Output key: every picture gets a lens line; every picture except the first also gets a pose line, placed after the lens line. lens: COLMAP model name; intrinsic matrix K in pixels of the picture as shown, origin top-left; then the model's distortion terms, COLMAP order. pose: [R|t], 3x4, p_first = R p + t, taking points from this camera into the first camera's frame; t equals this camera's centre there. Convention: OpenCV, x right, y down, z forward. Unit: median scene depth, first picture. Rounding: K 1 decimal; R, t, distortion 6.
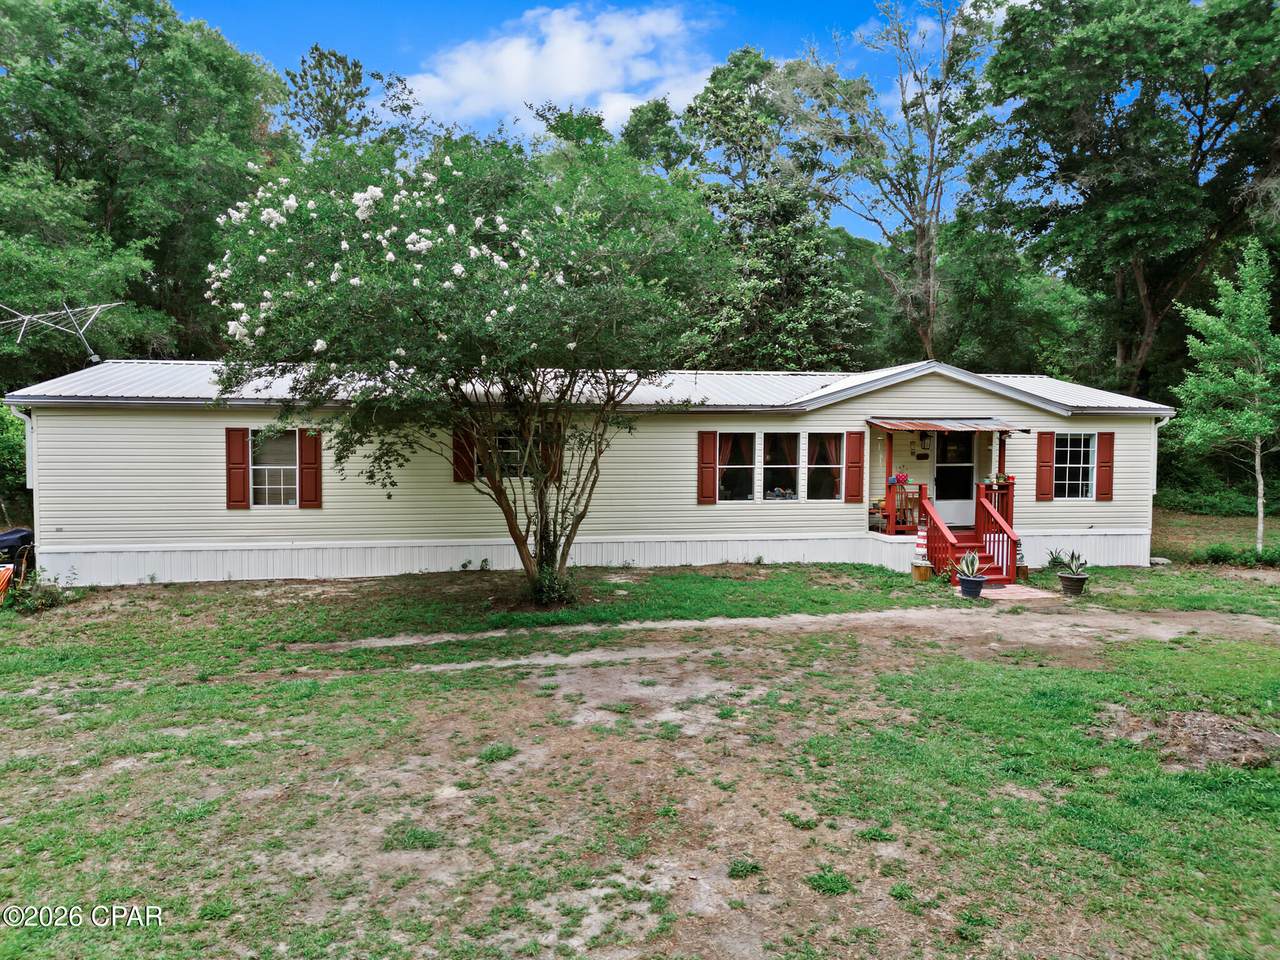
lens RADIAL K [[885.4, 0, 638.4], [0, 885.4, 474.1], [0, 0, 1]] dist [0.001111, -0.001258]
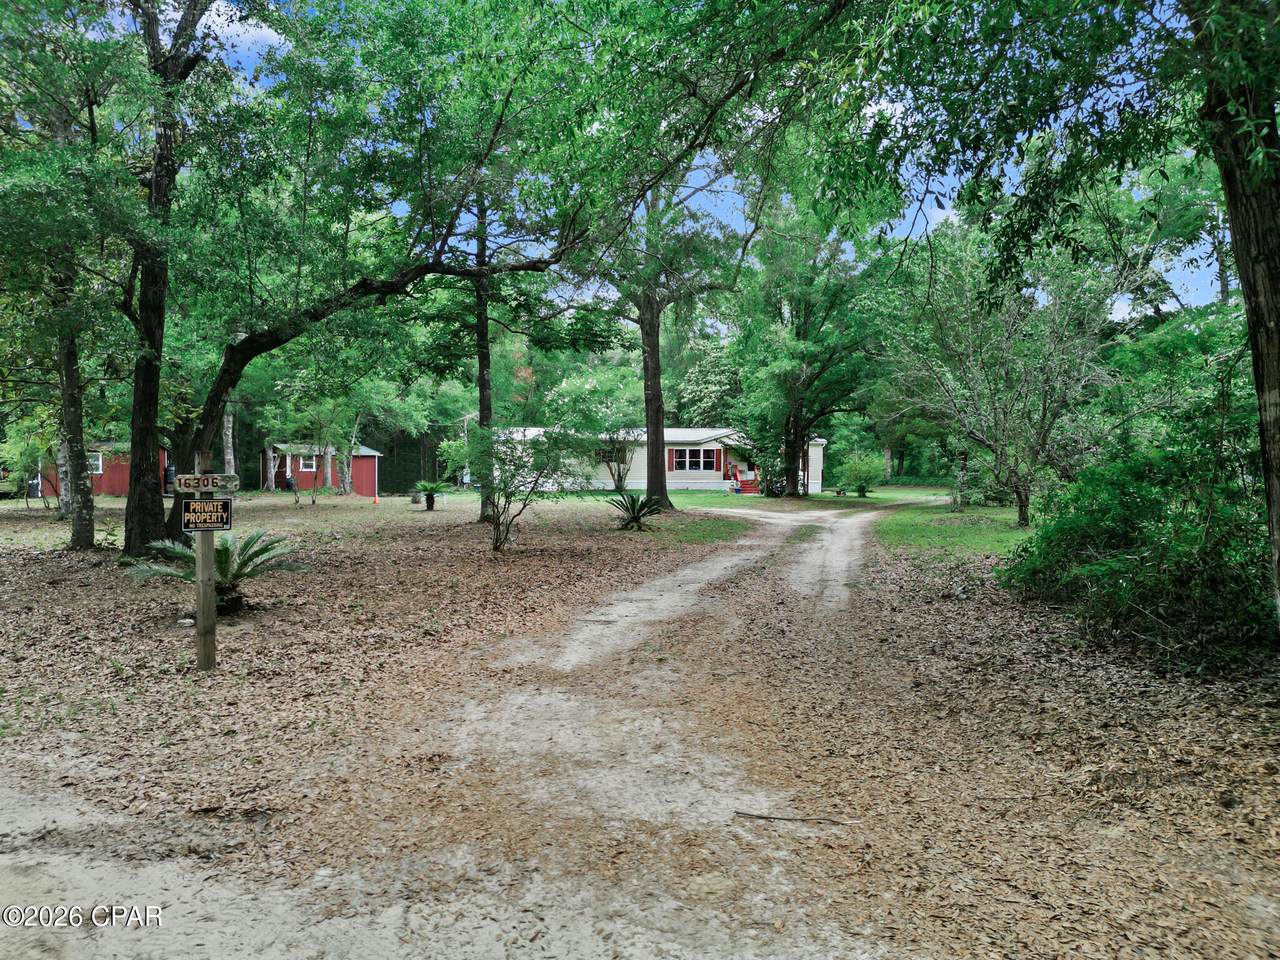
lens RADIAL K [[885.4, 0, 639.0], [0, 885.4, 479.3], [0, 0, 1]] dist [0.001111, -0.001258]
pose [[0.992579, 0.000496, -0.121597, 0.350078], [-0.004463, 0.999466, -0.032361, 0.166870], [0.121516, 0.032663, 0.992052, -2.207683]]
